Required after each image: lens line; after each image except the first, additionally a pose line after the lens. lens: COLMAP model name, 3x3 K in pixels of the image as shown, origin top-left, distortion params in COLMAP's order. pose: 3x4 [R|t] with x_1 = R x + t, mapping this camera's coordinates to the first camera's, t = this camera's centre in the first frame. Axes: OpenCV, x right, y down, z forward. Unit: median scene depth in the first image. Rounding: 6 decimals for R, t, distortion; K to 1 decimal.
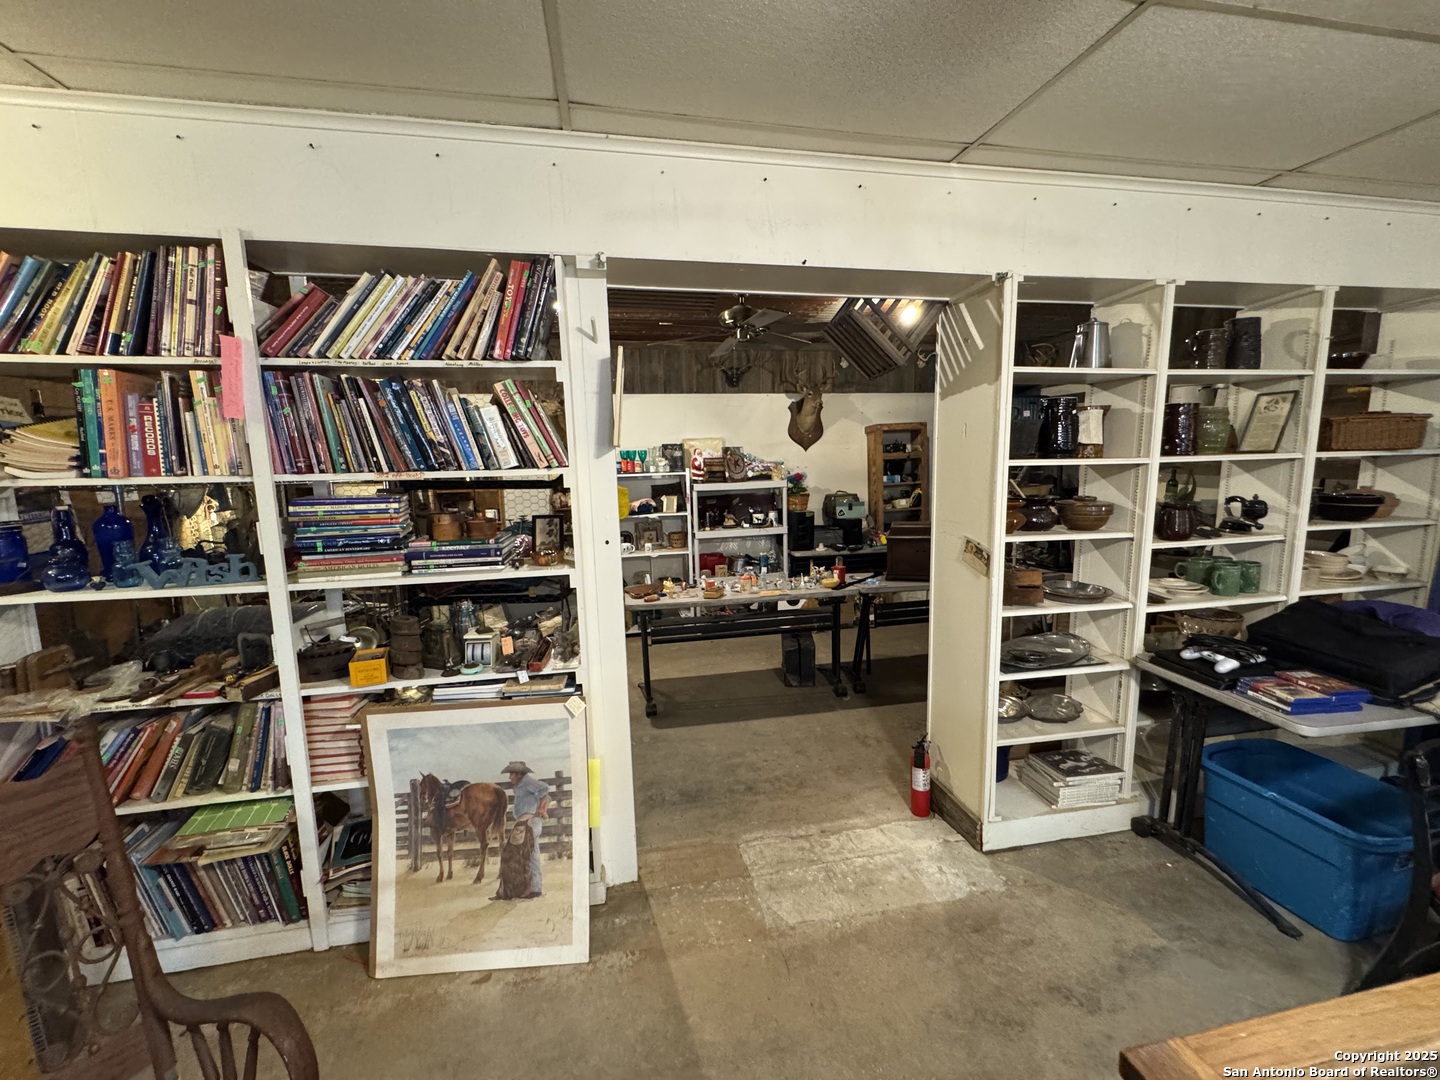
lens RADIAL K [[575.0, 0, 719.1], [0, 575.0, 542.5], [0, 0, 1]] dist [-0.003979, -0.000156]
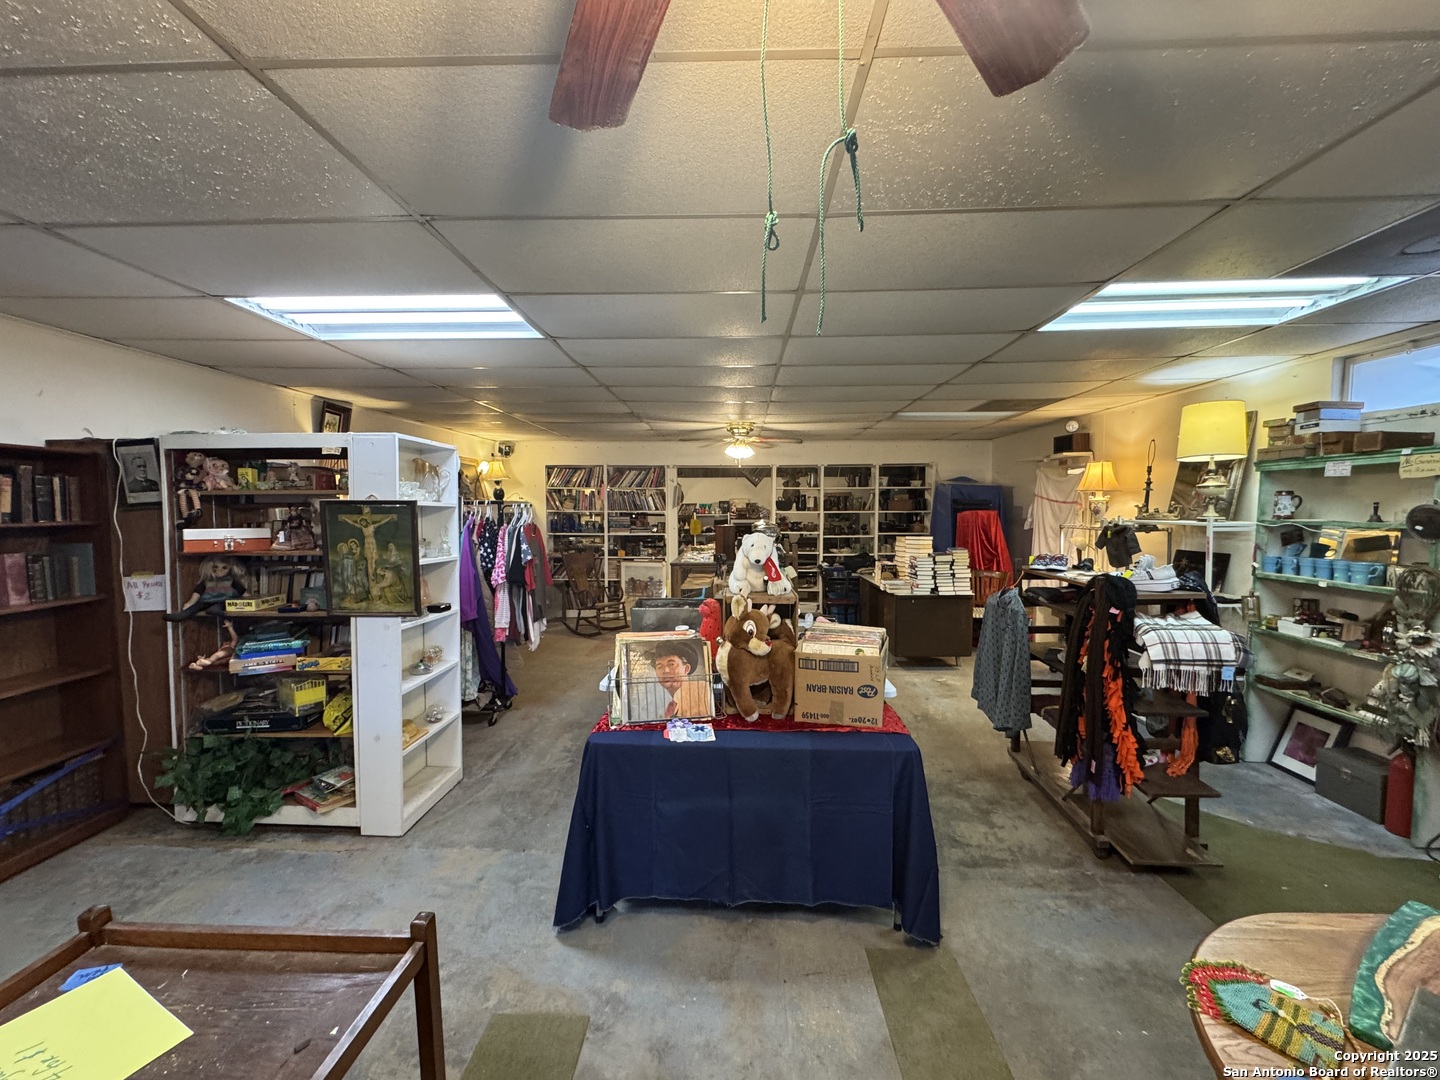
lens RADIAL K [[575.0, 0, 721.7], [0, 575.0, 539.8], [0, 0, 1]] dist [-0.003979, -0.000156]
pose [[0.975982, 0.032820, -0.215364, 1.086401], [-0.050642, 0.995685, -0.077763, 0.403228], [0.211882, 0.086802, 0.973433, -3.111570]]
